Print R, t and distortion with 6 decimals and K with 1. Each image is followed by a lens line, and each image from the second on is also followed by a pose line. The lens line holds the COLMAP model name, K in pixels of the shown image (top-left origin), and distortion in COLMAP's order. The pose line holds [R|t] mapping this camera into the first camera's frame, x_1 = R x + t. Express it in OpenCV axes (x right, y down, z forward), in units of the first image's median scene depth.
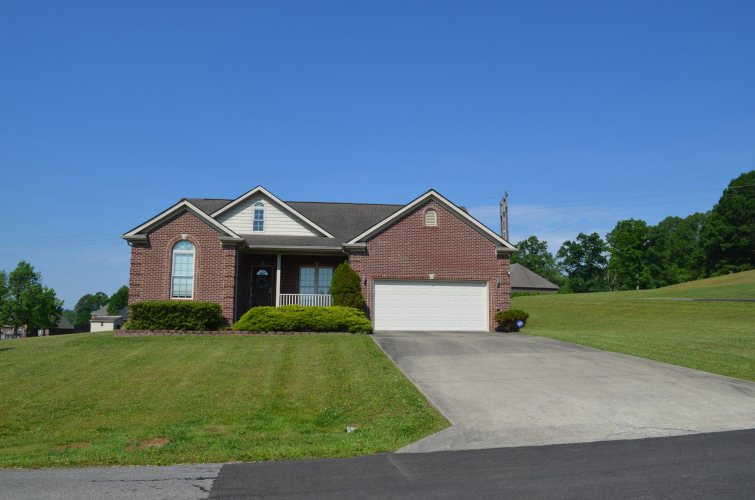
lens RADIAL K [[589.1, 0, 378.6], [0, 589.1, 251.1], [0, 0, 1]] dist [-0.093361, 0.020450]
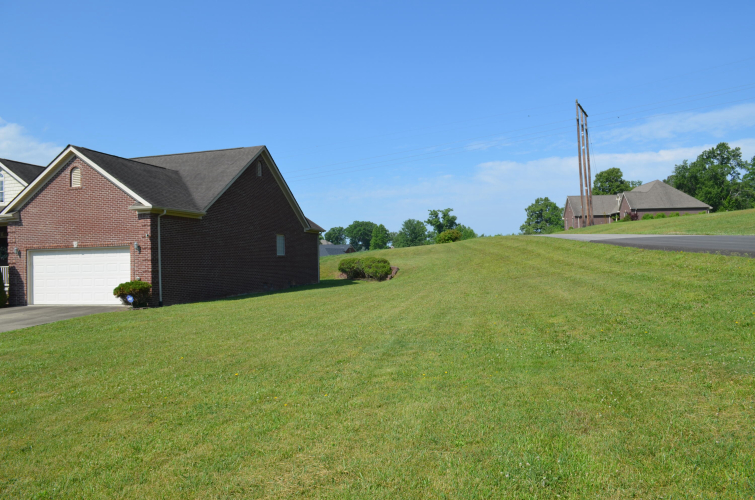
lens RADIAL K [[589.1, 0, 380.8], [0, 589.1, 249.4], [0, 0, 1]] dist [-0.093361, 0.020450]
pose [[0.930495, -0.041002, -0.364003, 0.171433], [0.084346, 0.990996, 0.103983, -0.000133], [0.356462, -0.127458, 0.925575, 0.074431]]
